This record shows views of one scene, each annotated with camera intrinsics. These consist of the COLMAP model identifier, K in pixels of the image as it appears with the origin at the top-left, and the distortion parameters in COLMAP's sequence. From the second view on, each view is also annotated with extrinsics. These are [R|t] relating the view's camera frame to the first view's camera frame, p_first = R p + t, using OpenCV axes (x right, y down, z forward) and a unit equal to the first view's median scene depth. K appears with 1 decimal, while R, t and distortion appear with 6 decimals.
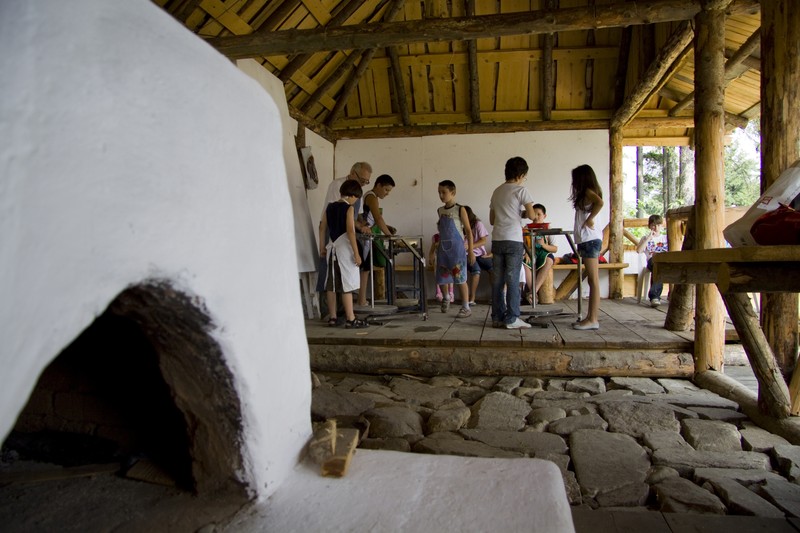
lens RADIAL K [[620.8, 0, 400.0], [0, 620.8, 266.5], [0, 0, 1]] dist [-0.092544, 0.005703]
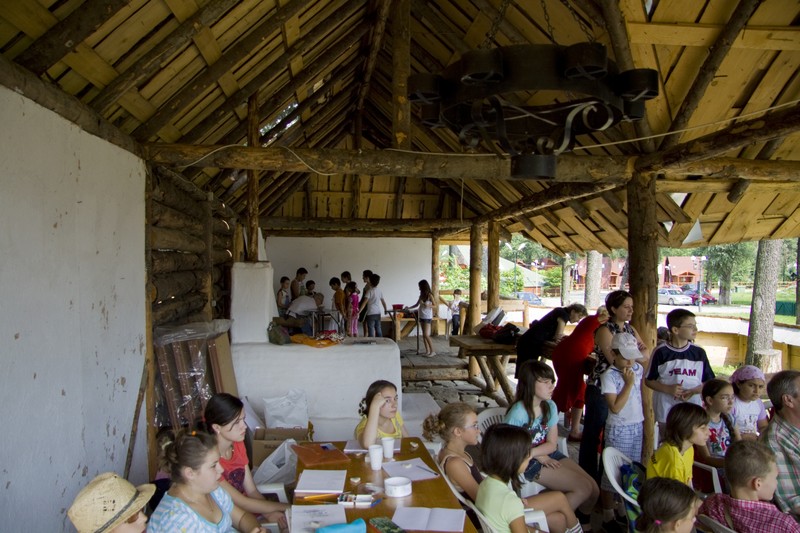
lens RADIAL K [[620.8, 0, 400.0], [0, 620.8, 266.5], [0, 0, 1]] dist [-0.092544, 0.005703]
pose [[0.959012, 0.012135, 0.283105, -0.333118], [-0.006666, 0.999772, -0.020276, -0.150387], [-0.283287, 0.017557, 0.958874, -0.905482]]
